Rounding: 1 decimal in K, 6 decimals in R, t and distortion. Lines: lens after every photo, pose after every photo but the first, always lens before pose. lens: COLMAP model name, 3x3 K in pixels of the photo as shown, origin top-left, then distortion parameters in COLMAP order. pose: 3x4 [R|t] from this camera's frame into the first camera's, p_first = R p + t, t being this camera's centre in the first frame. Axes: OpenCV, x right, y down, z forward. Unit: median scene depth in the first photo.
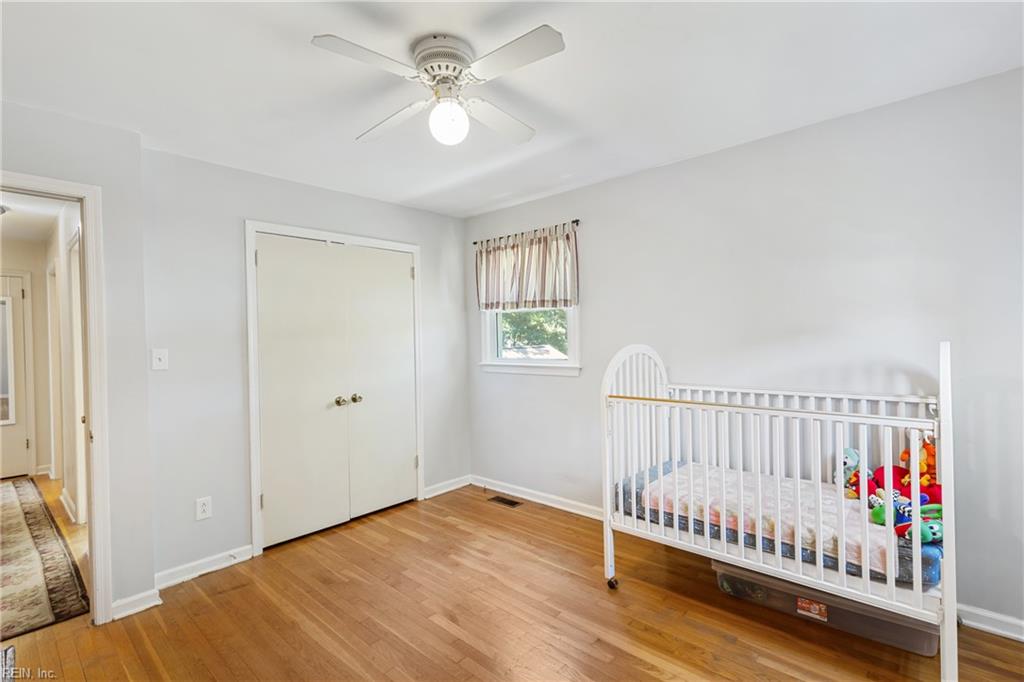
lens RADIAL K [[476.5, 0, 512.0], [0, 476.5, 341.0], [0, 0, 1]] dist [0.012420, 0.000007]
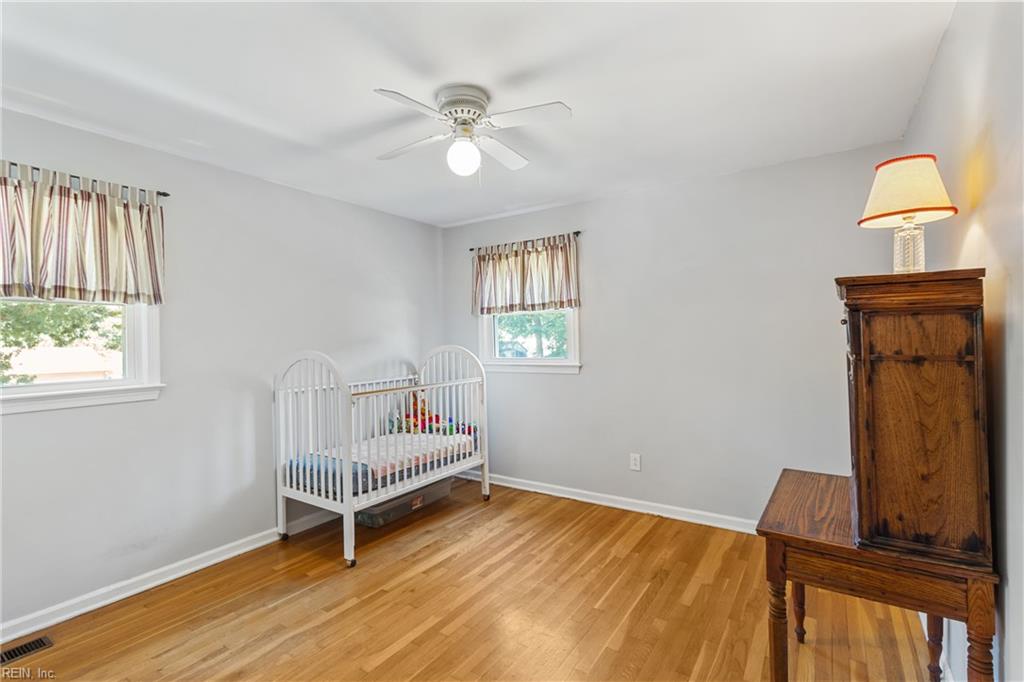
lens RADIAL K [[476.5, 0, 512.0], [0, 476.5, 341.0], [0, 0, 1]] dist [0.012420, 0.000007]
pose [[-0.151713, 0.018293, 0.988255, -1.005857], [0.028685, 0.999489, -0.014097, 0.014319], [-0.988008, 0.026210, -0.152160, 0.818560]]
